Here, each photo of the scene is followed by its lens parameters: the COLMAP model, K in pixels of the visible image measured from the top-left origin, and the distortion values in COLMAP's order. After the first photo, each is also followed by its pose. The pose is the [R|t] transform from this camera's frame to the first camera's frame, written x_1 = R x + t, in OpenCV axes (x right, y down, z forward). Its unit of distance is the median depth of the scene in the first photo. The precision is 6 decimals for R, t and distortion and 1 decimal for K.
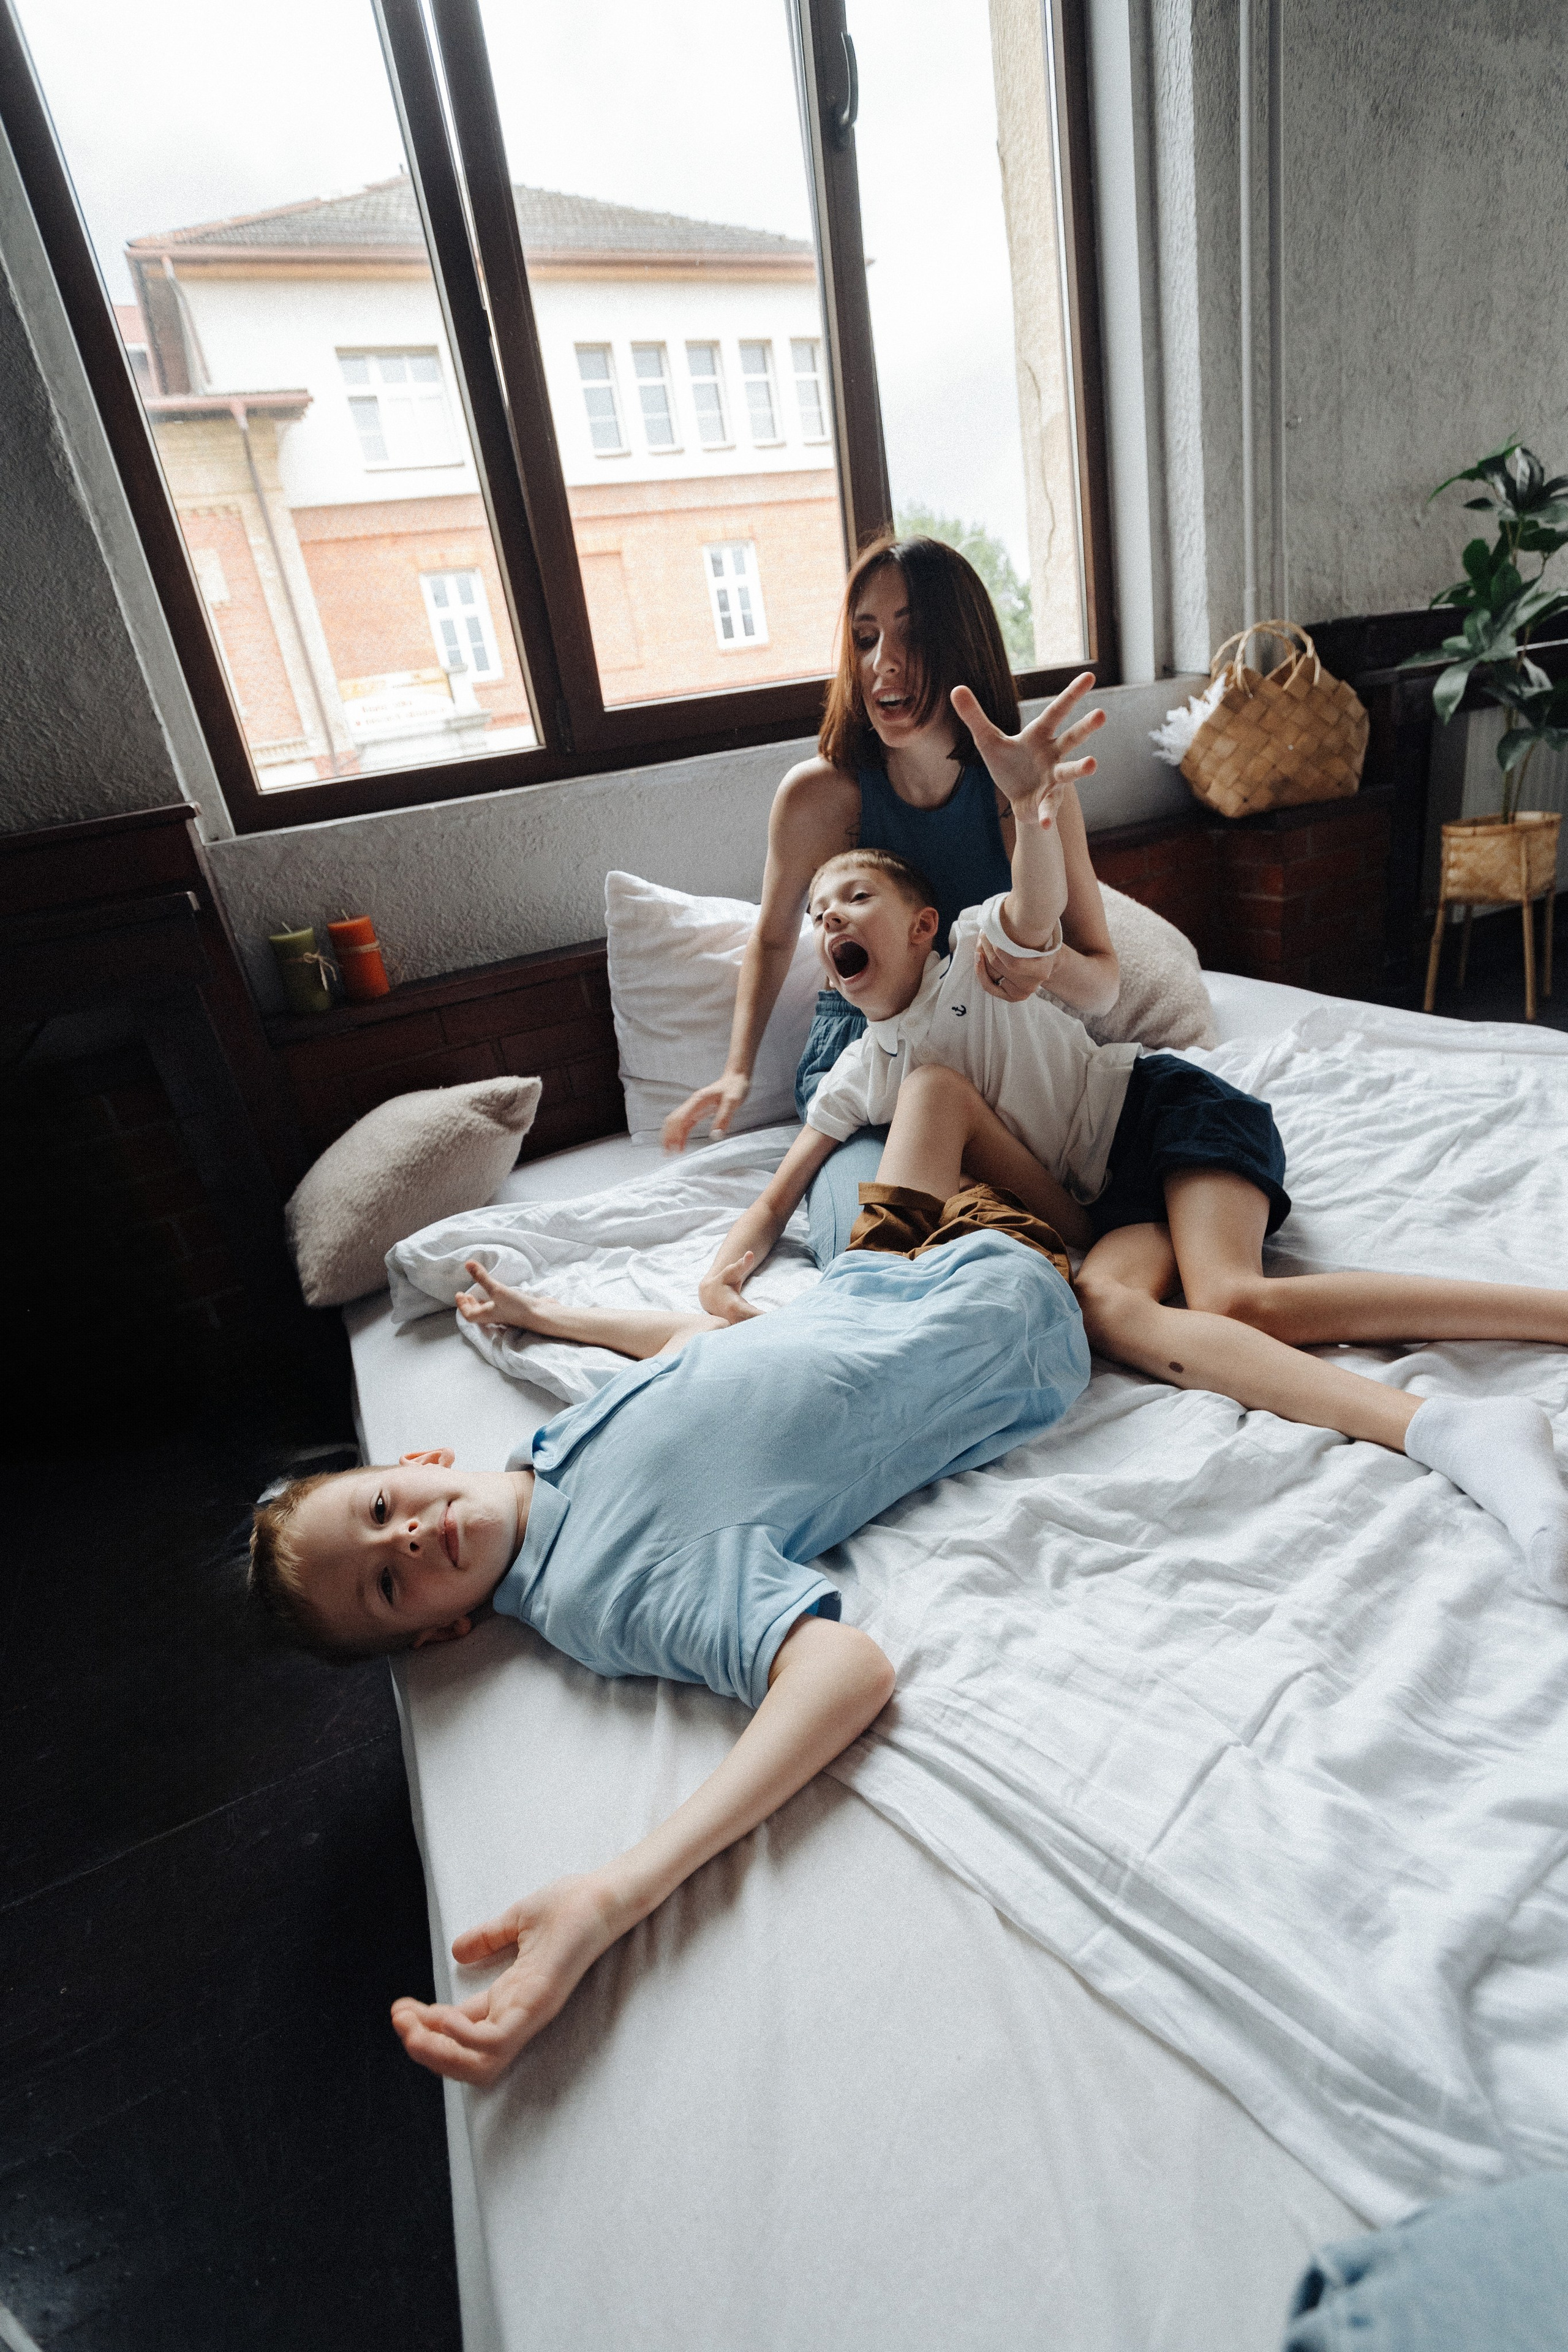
lens RADIAL K [[1079.2, 0, 797.9], [0, 1079.2, 1169.0], [0, 0, 1]] dist [-0.052698, 0.018754]
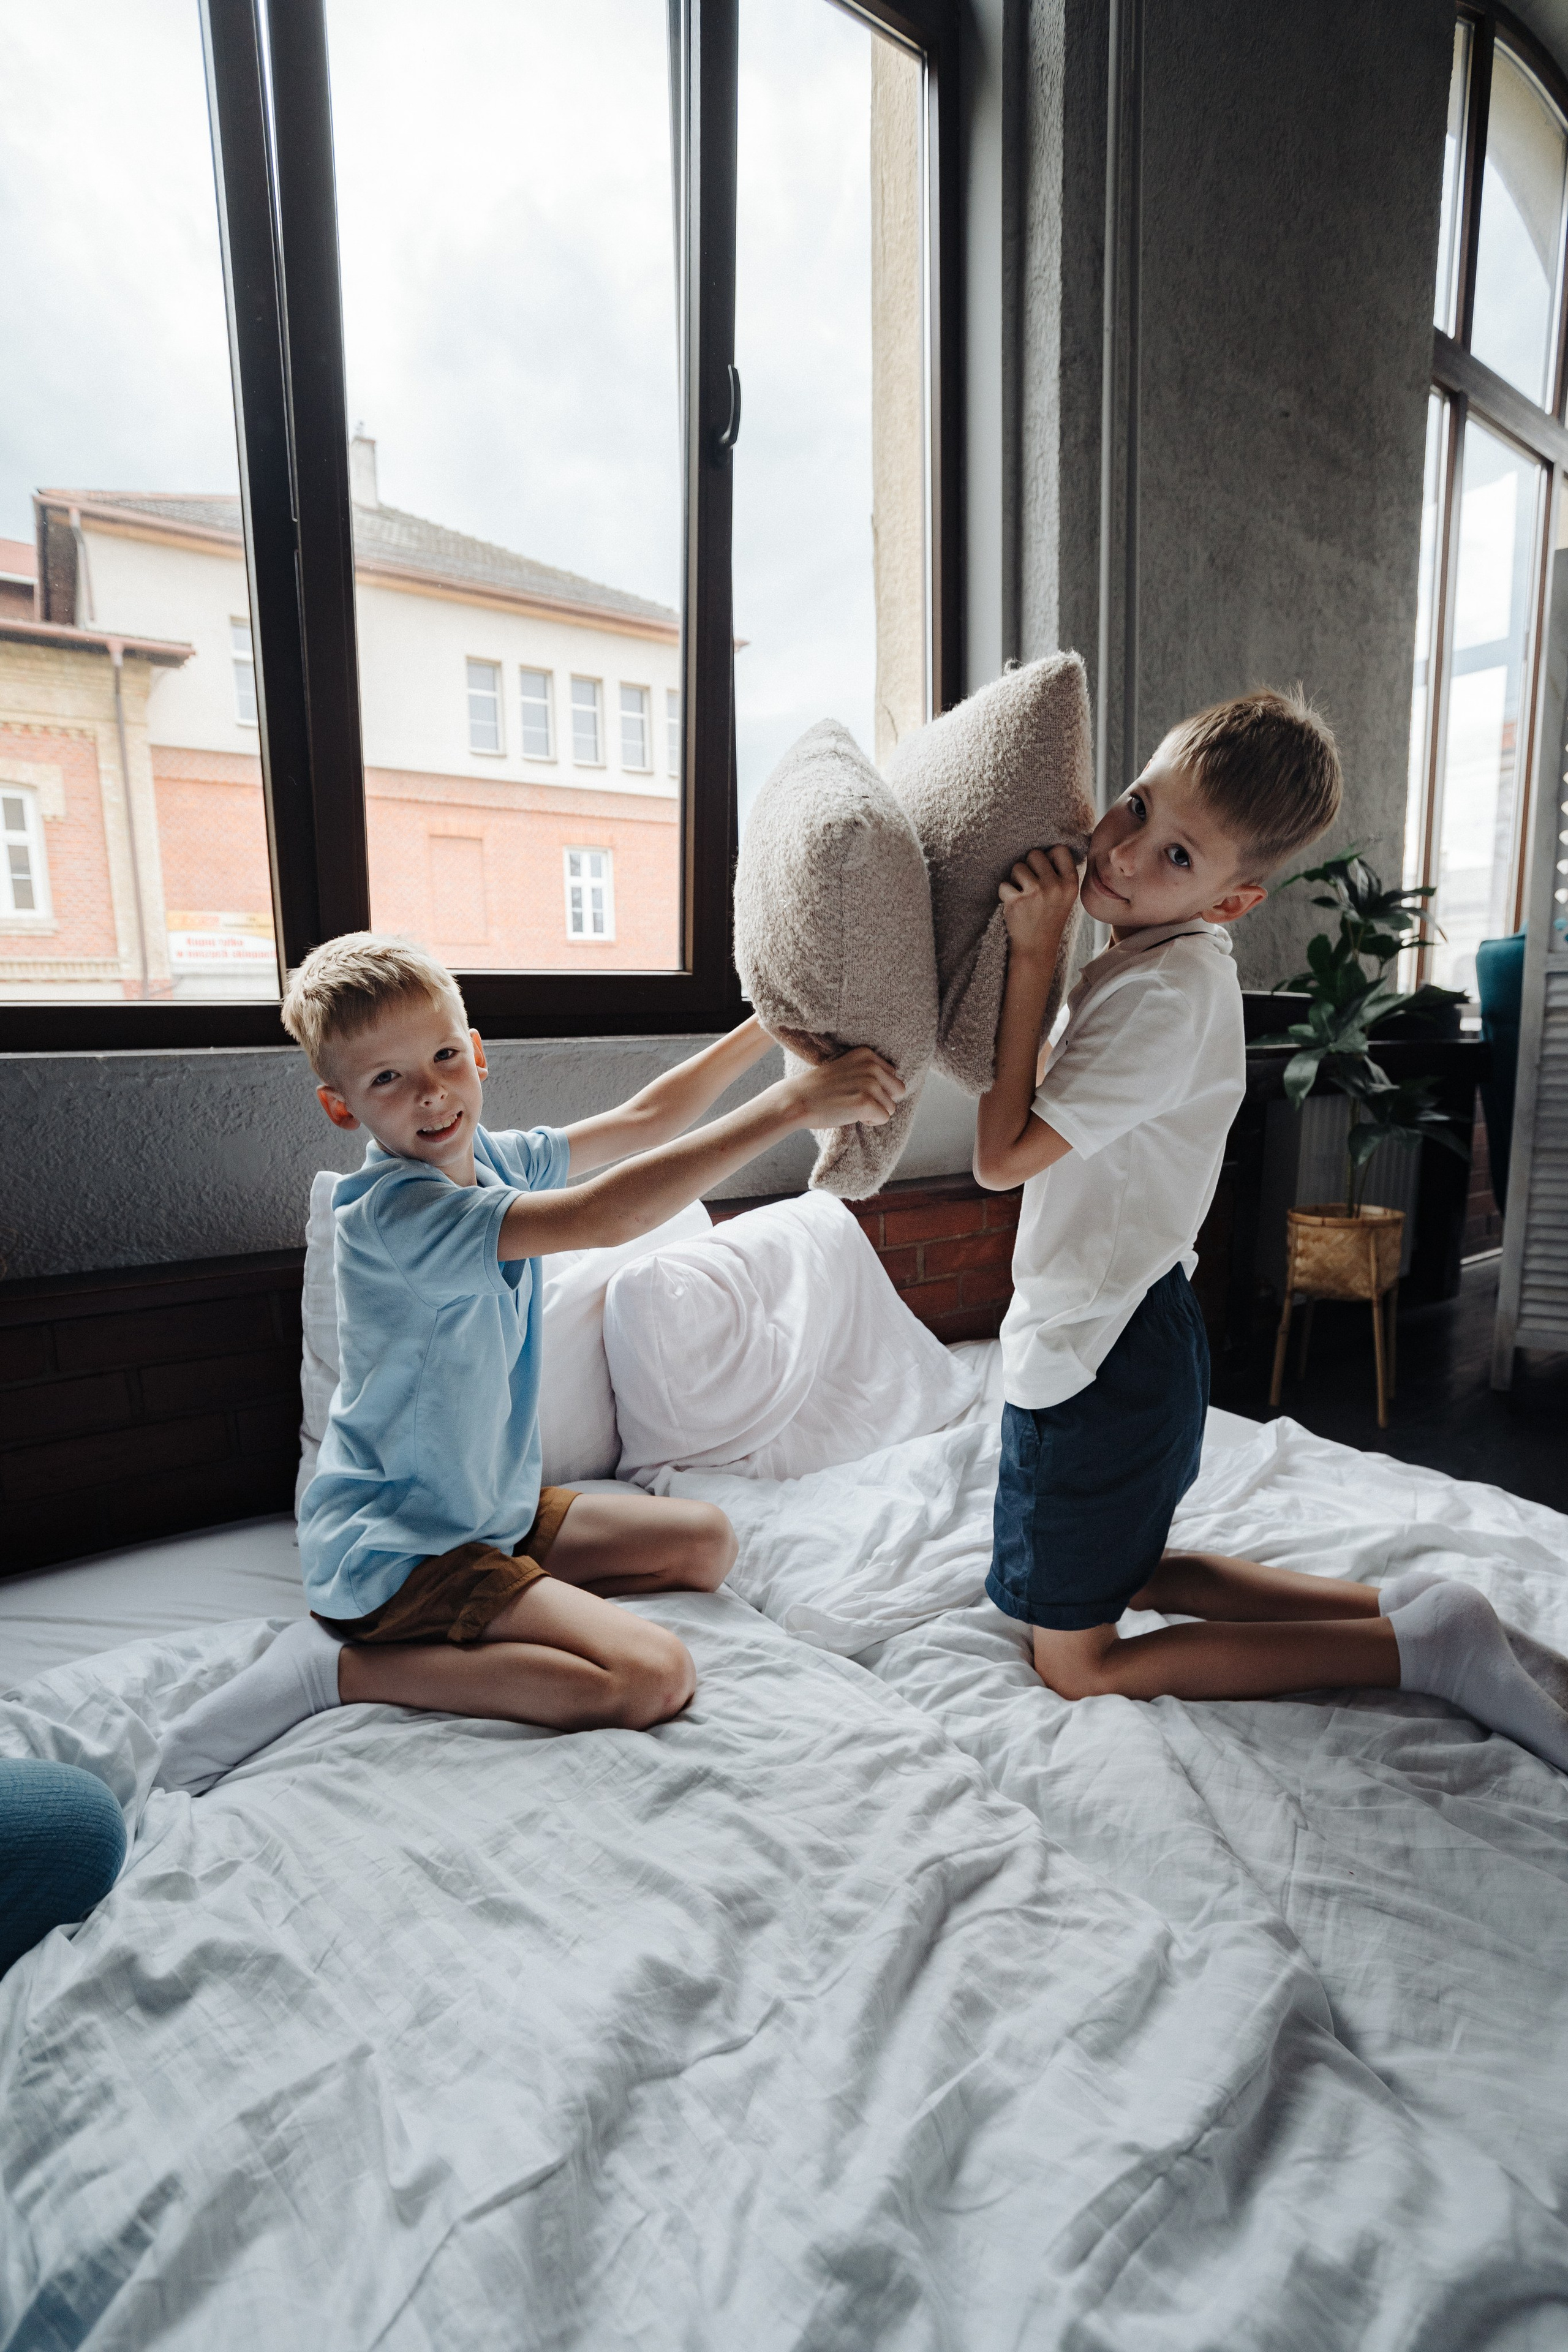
lens RADIAL K [[1079.2, 0, 799.6], [0, 1079.2, 1205.3], [0, 0, 1]] dist [-0.052698, 0.018754]
pose [[0.979895, 0.110455, 0.166150, 0.022894], [-0.069264, 0.969308, -0.235890, -0.072391], [-0.187106, 0.219639, 0.957471, 0.163499]]
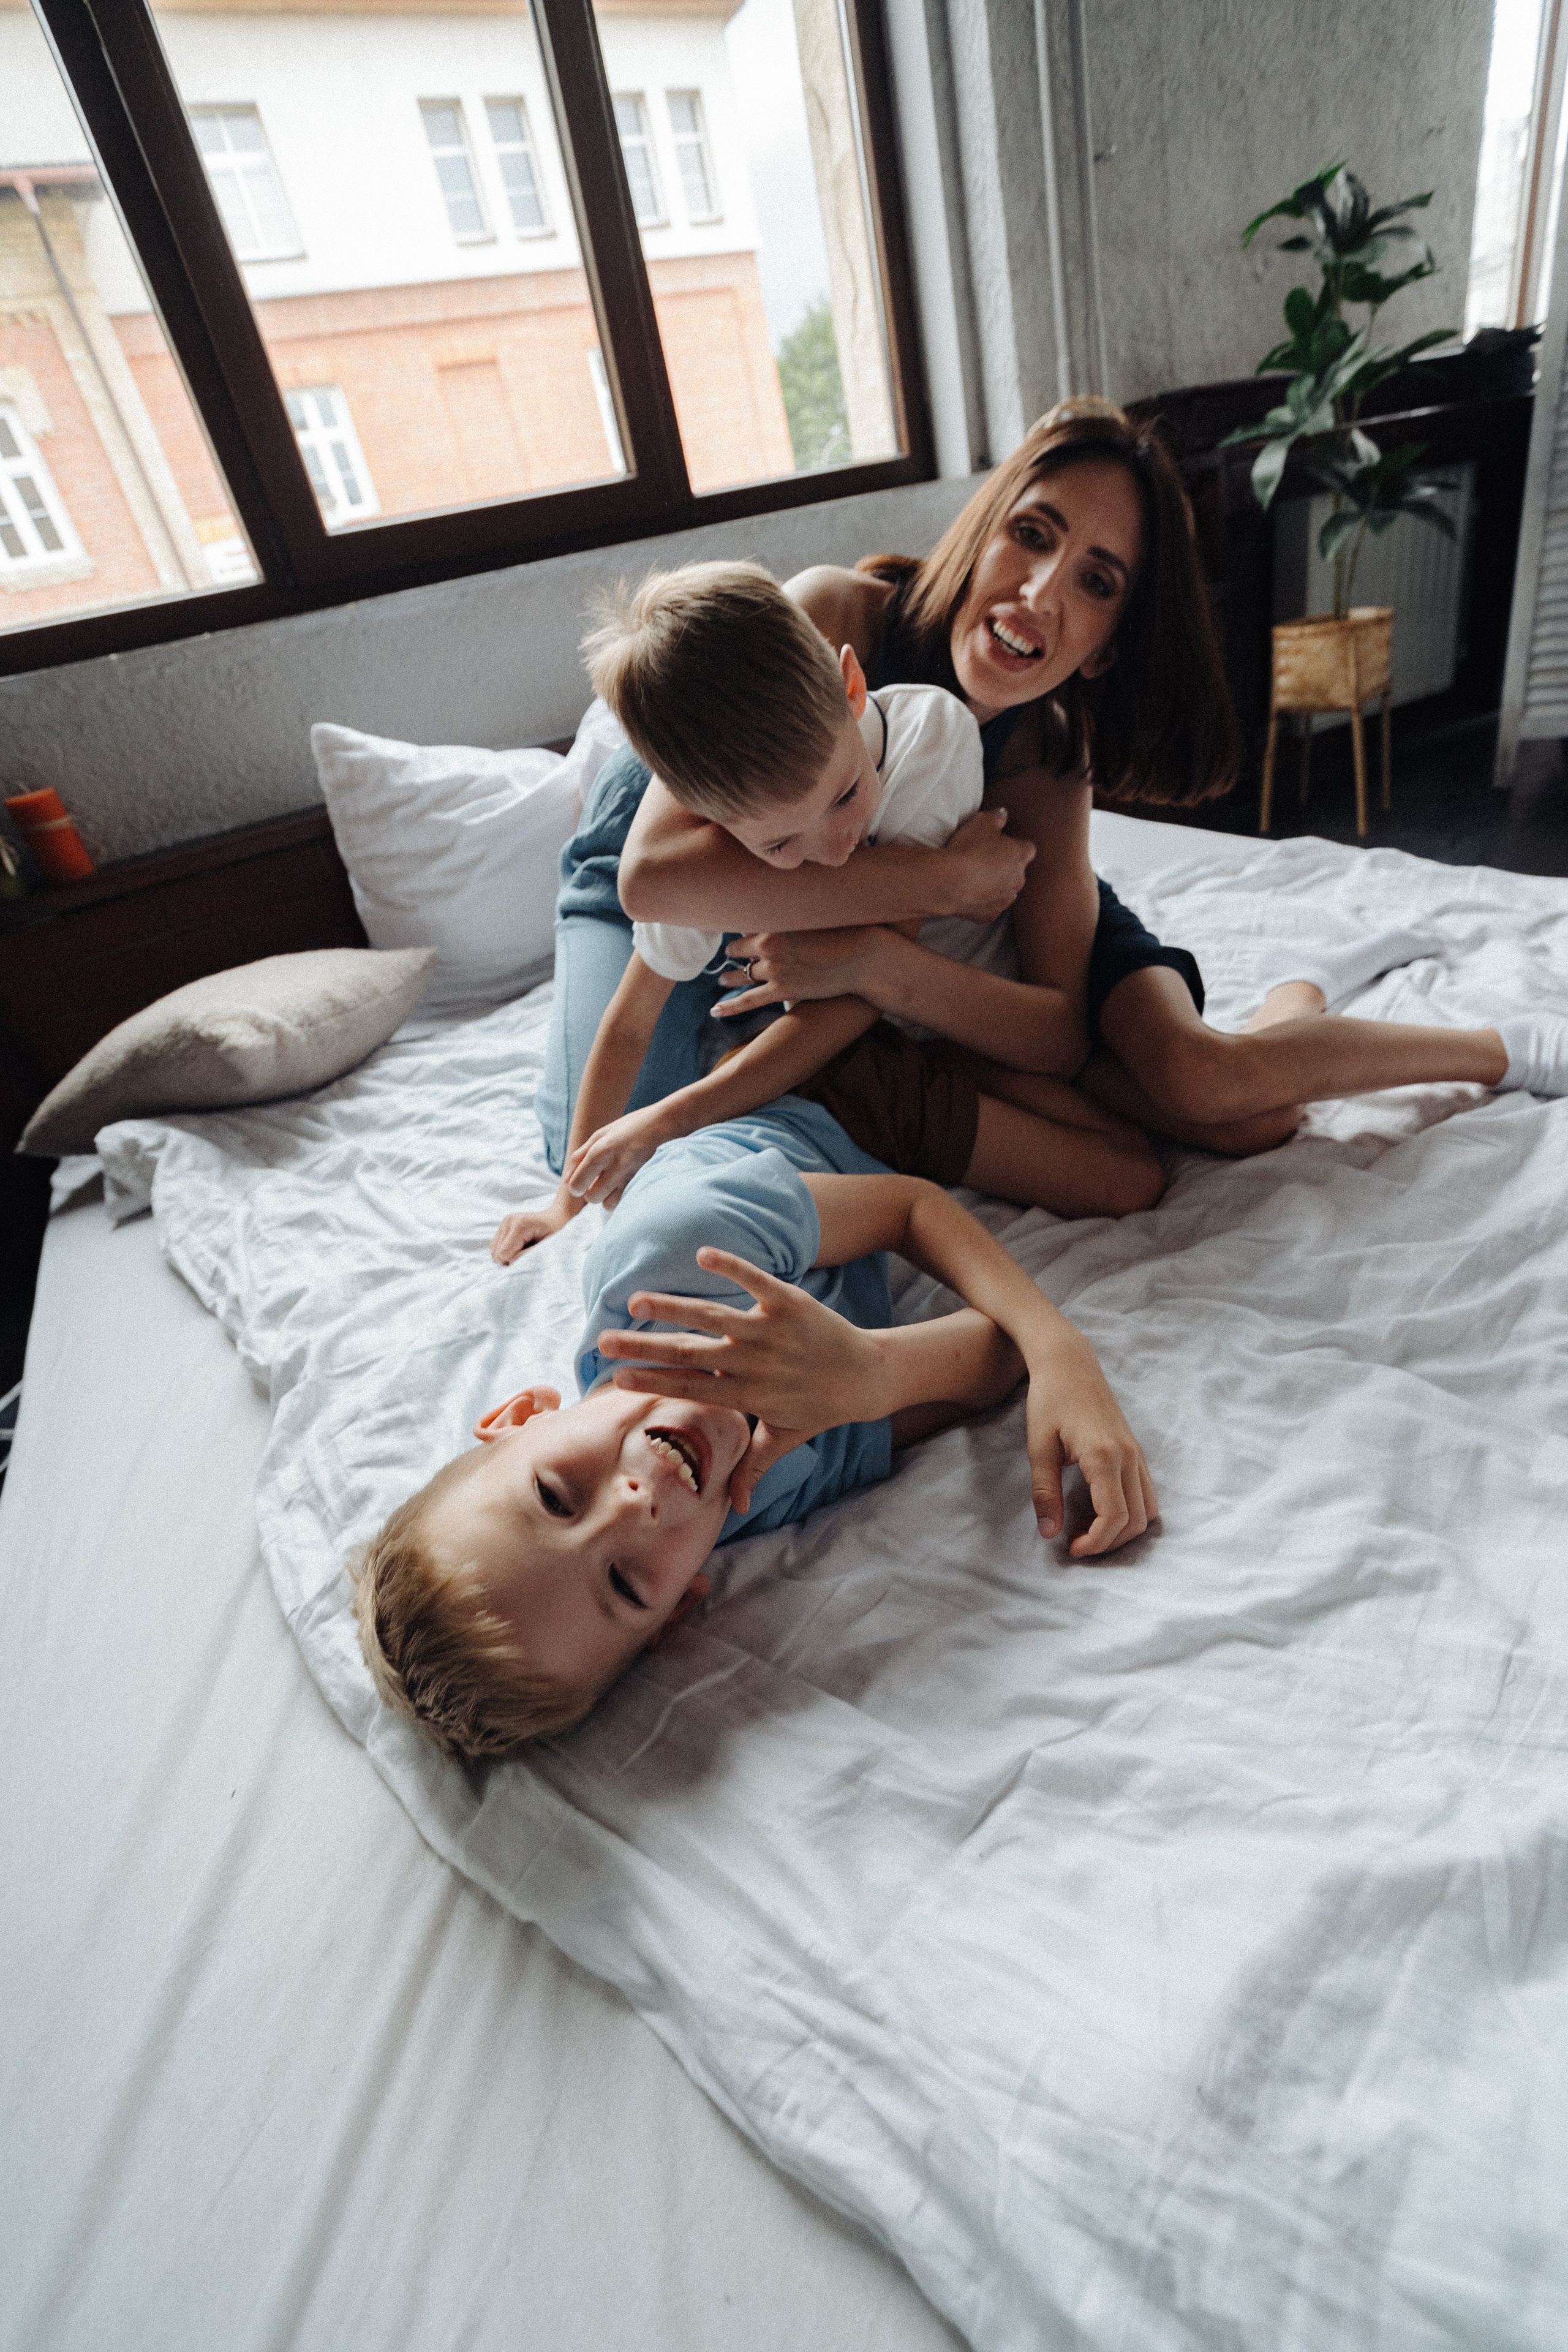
lens RADIAL K [[1079.2, 0, 817.2], [0, 1079.2, 1171.9], [0, 0, 1]] dist [-0.052698, 0.018754]
pose [[0.996493, -0.066571, 0.050694, 0.127414], [0.059161, 0.988972, 0.135775, -0.000224], [-0.059173, -0.132300, 0.989442, 0.036488]]
